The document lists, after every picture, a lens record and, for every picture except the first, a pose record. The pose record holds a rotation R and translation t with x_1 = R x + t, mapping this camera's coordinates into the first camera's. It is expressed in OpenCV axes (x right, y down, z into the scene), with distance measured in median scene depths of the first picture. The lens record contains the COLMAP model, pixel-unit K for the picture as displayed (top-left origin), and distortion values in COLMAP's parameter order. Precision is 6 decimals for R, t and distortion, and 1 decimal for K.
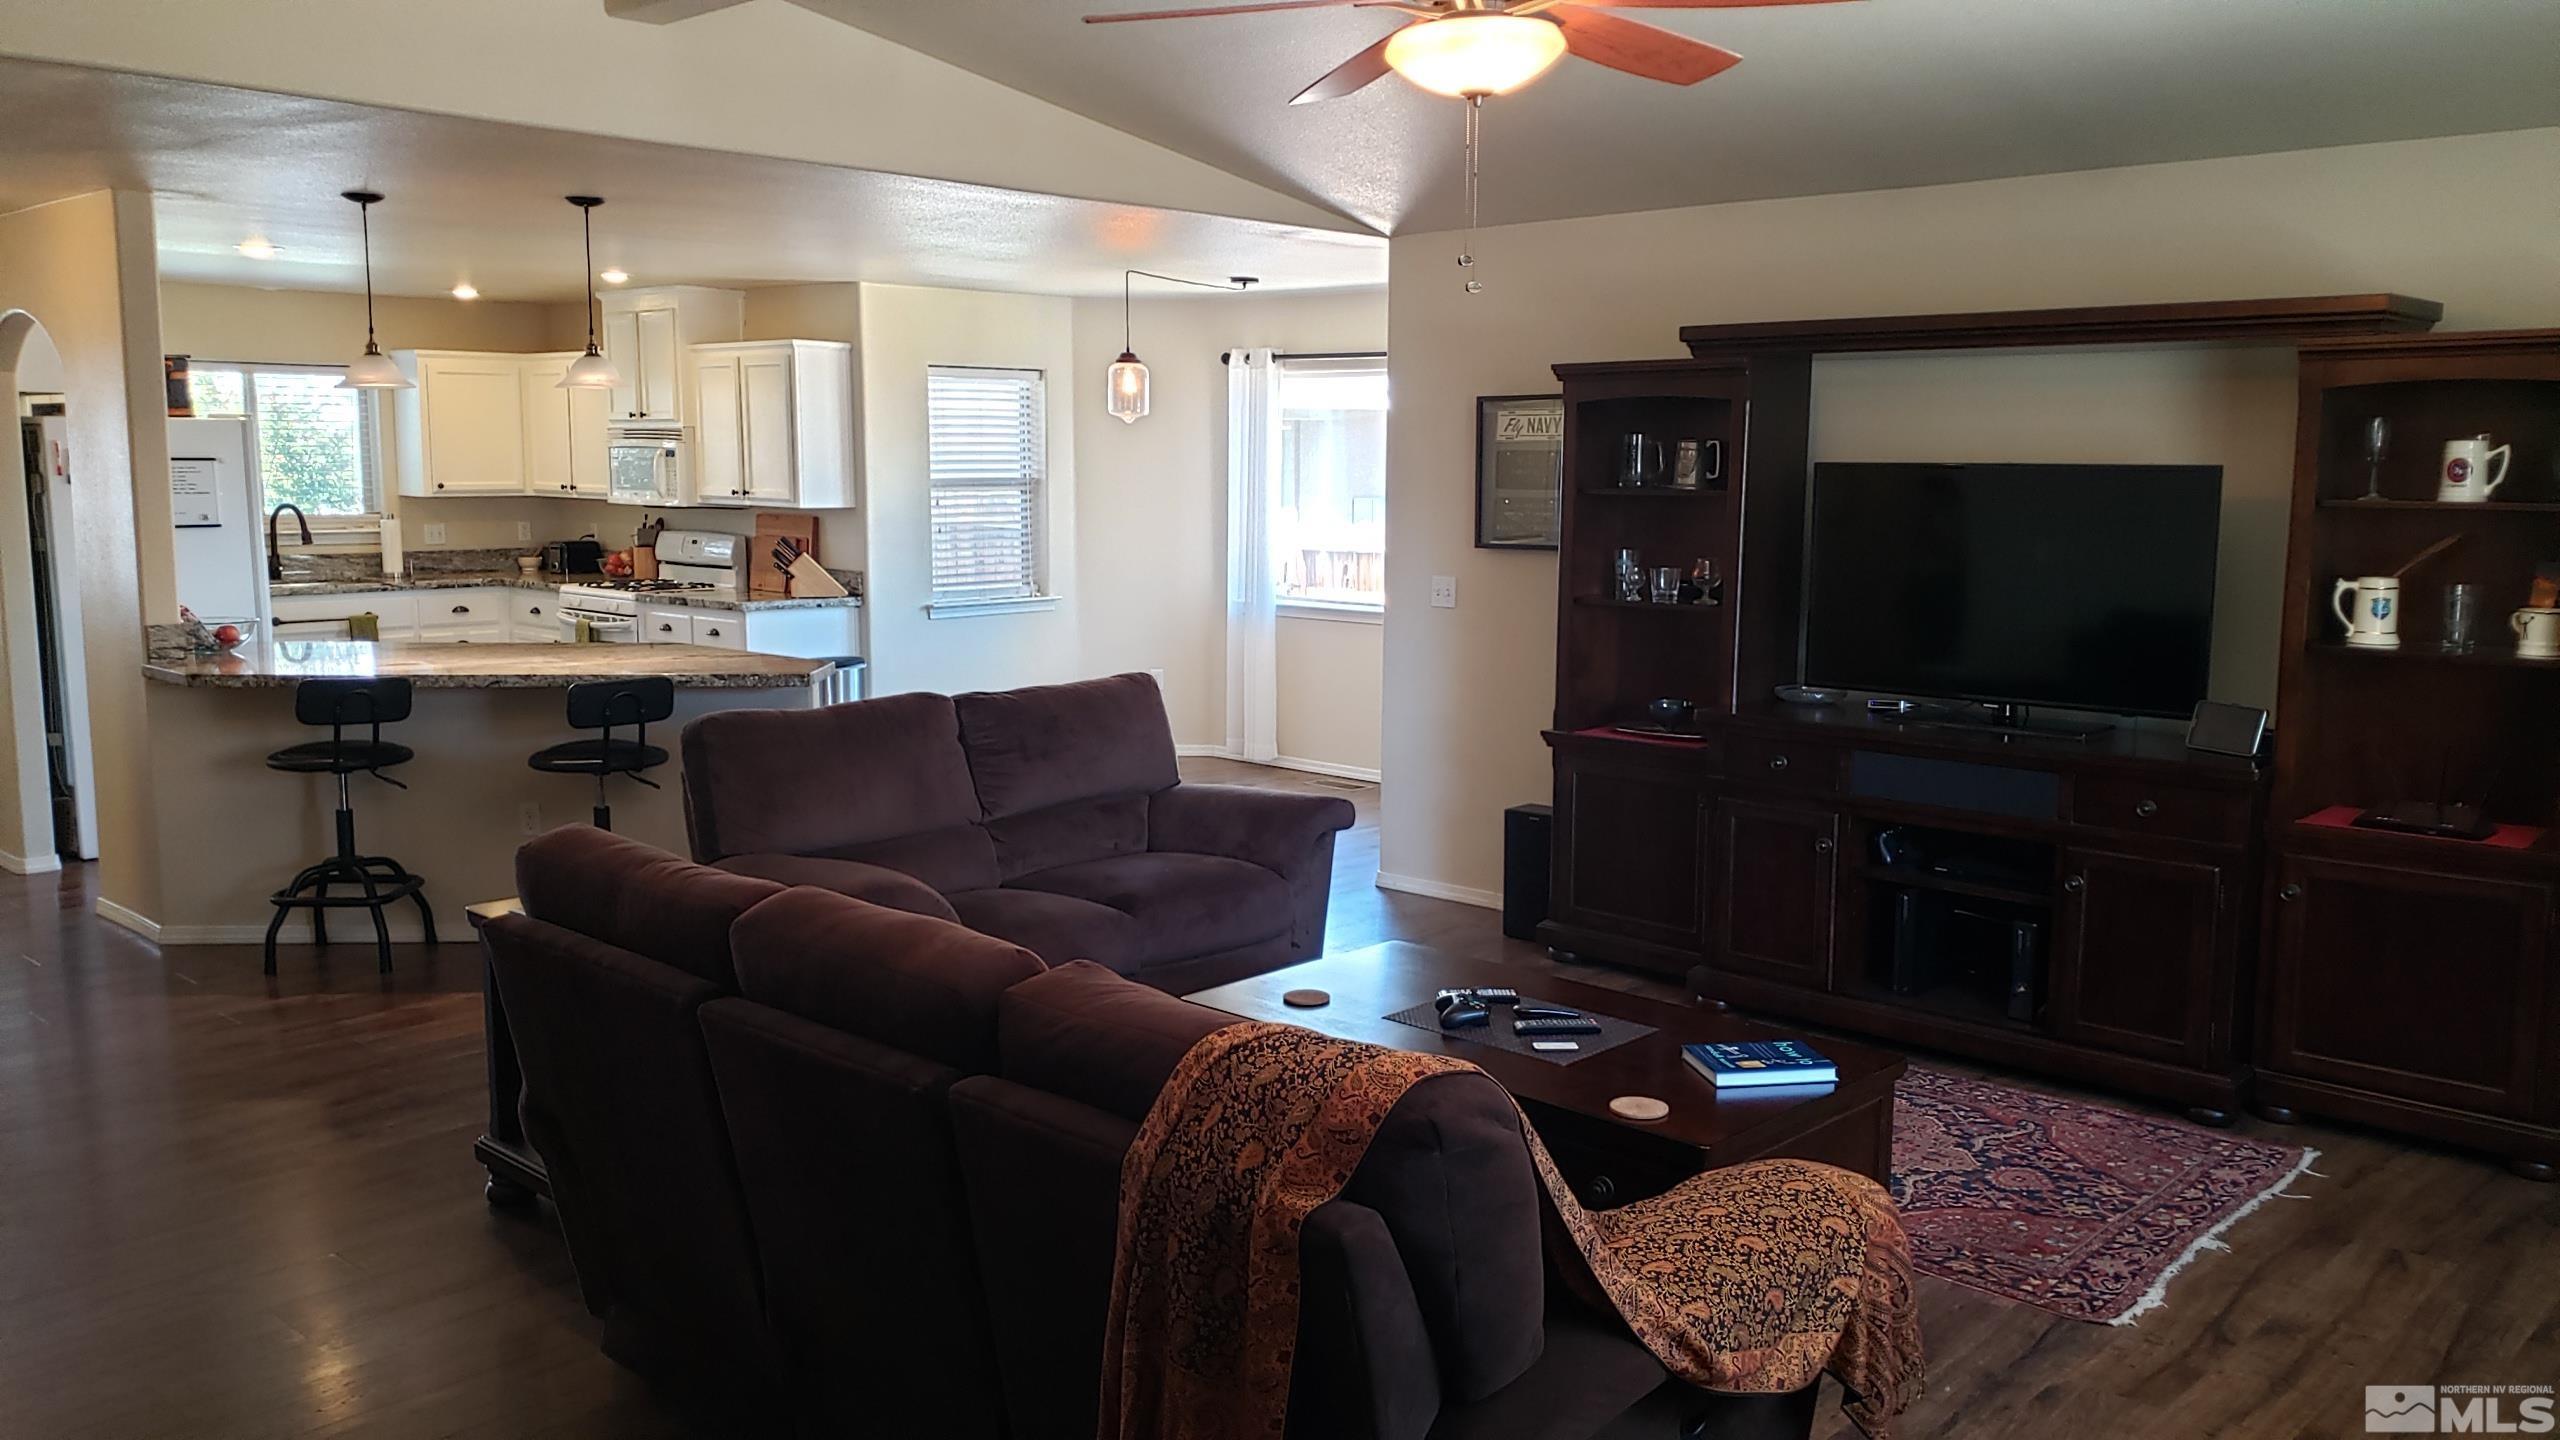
lens RADIAL K [[2080.7, 0, 1280.0], [0, 2080.7, 720.0], [0, 0, 1]] dist [0.034075, -0.000710]
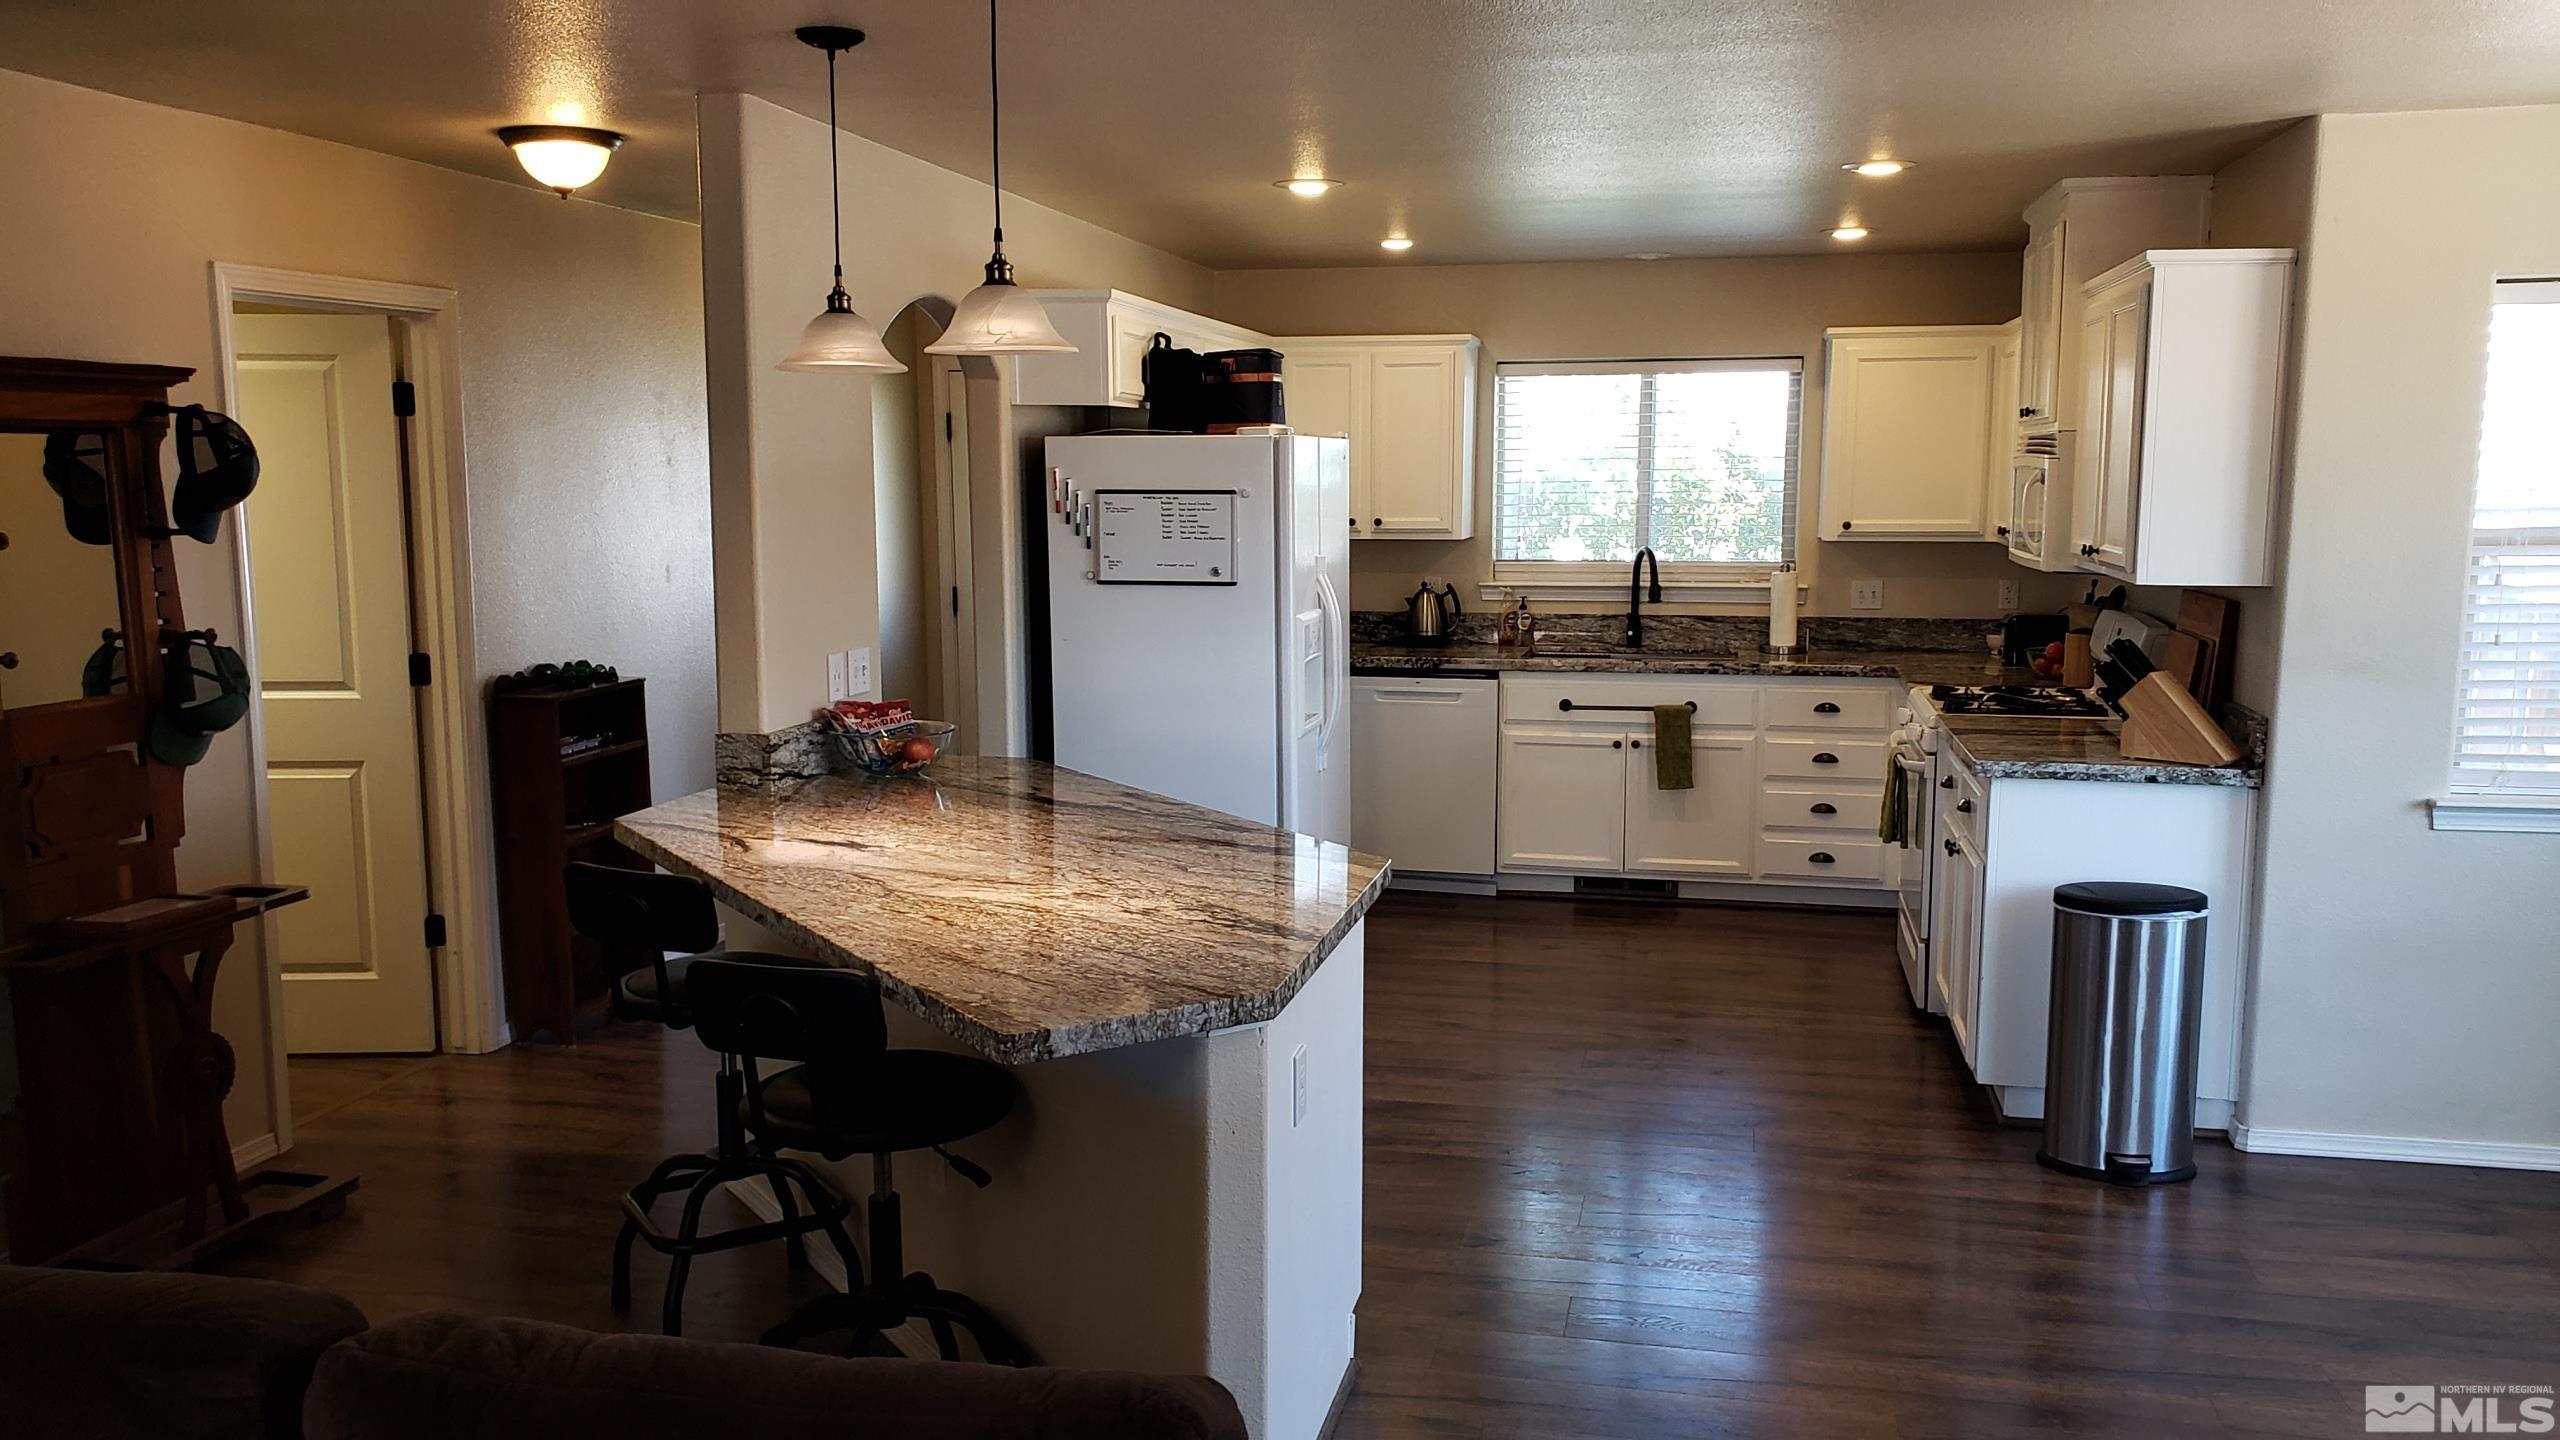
lens RADIAL K [[2080.7, 0, 1280.0], [0, 2080.7, 720.0], [0, 0, 1]] dist [0.034075, -0.000710]
pose [[0.543193, 0.096332, -0.834063, 0.082564], [-0.102783, 0.993554, 0.047813, -0.069747], [0.833293, 0.059756, 0.549593, 0.533410]]
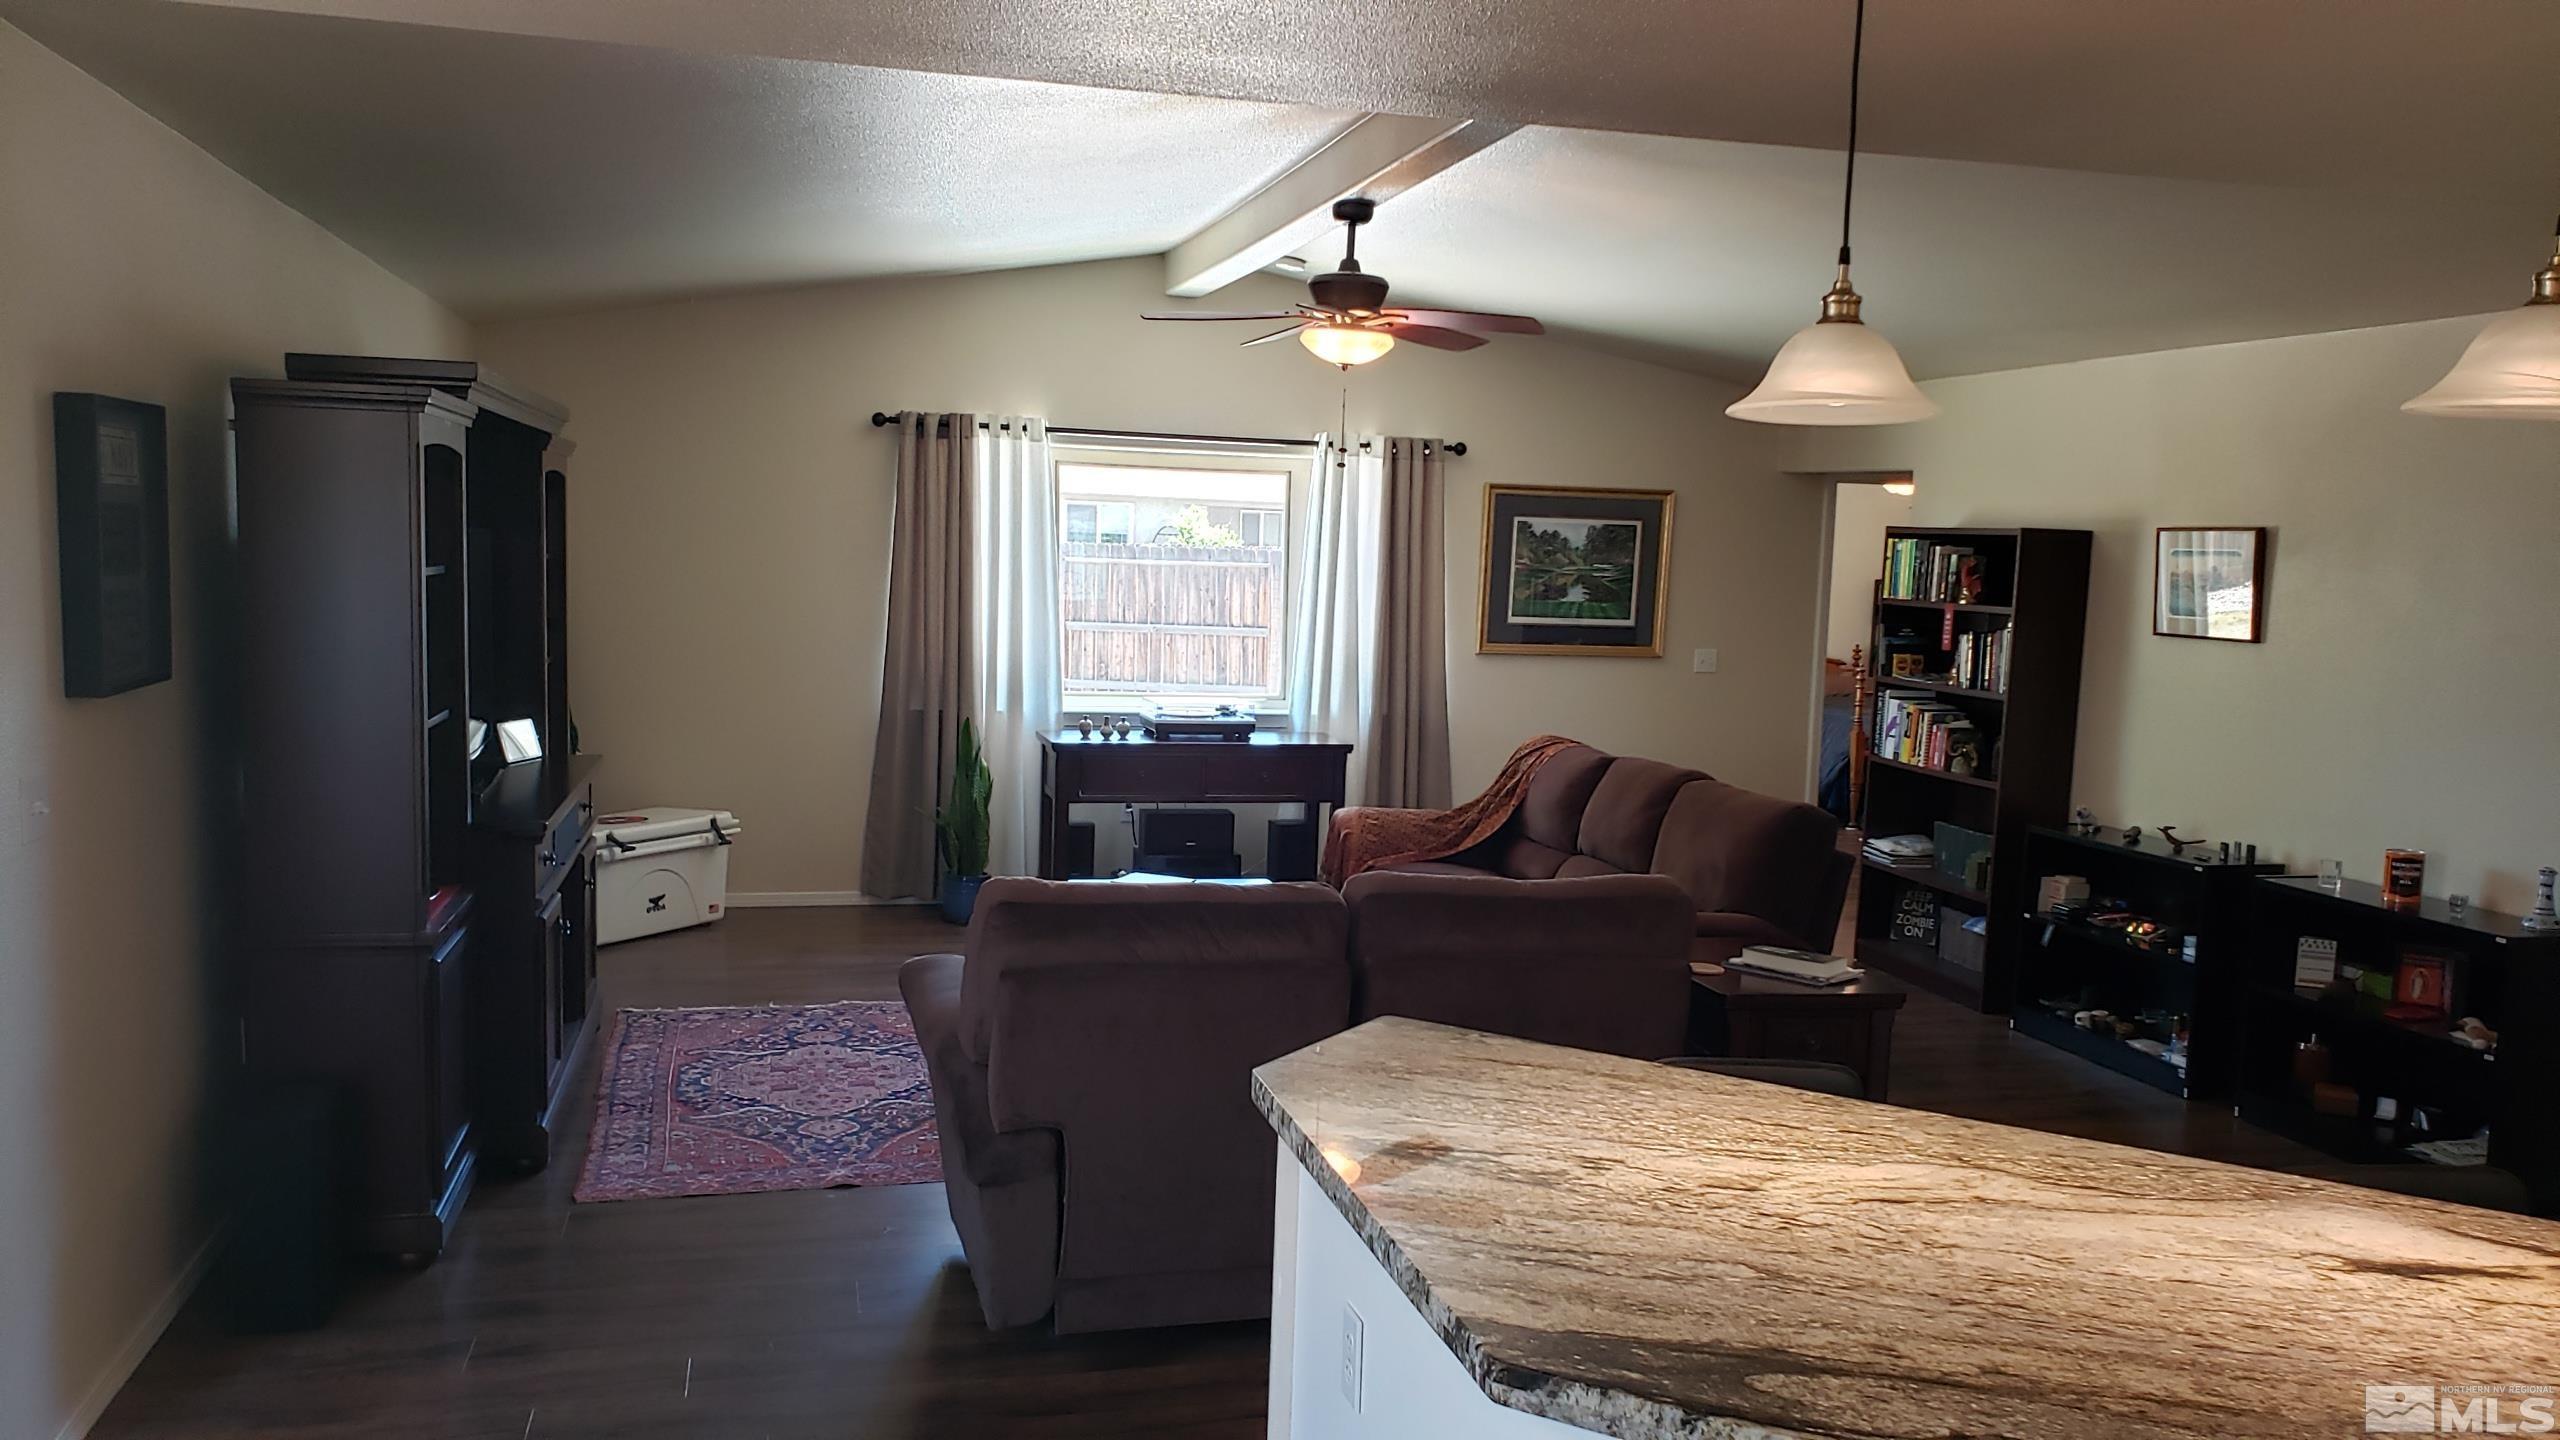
lens RADIAL K [[2080.7, 0, 1280.0], [0, 2080.7, 720.0], [0, 0, 1]] dist [0.034075, -0.000710]
pose [[-0.850620, -0.081077, 0.519492, -0.290263], [0.028822, 0.979363, 0.200043, -0.122168], [-0.524991, 0.185134, -0.830729, 0.908939]]
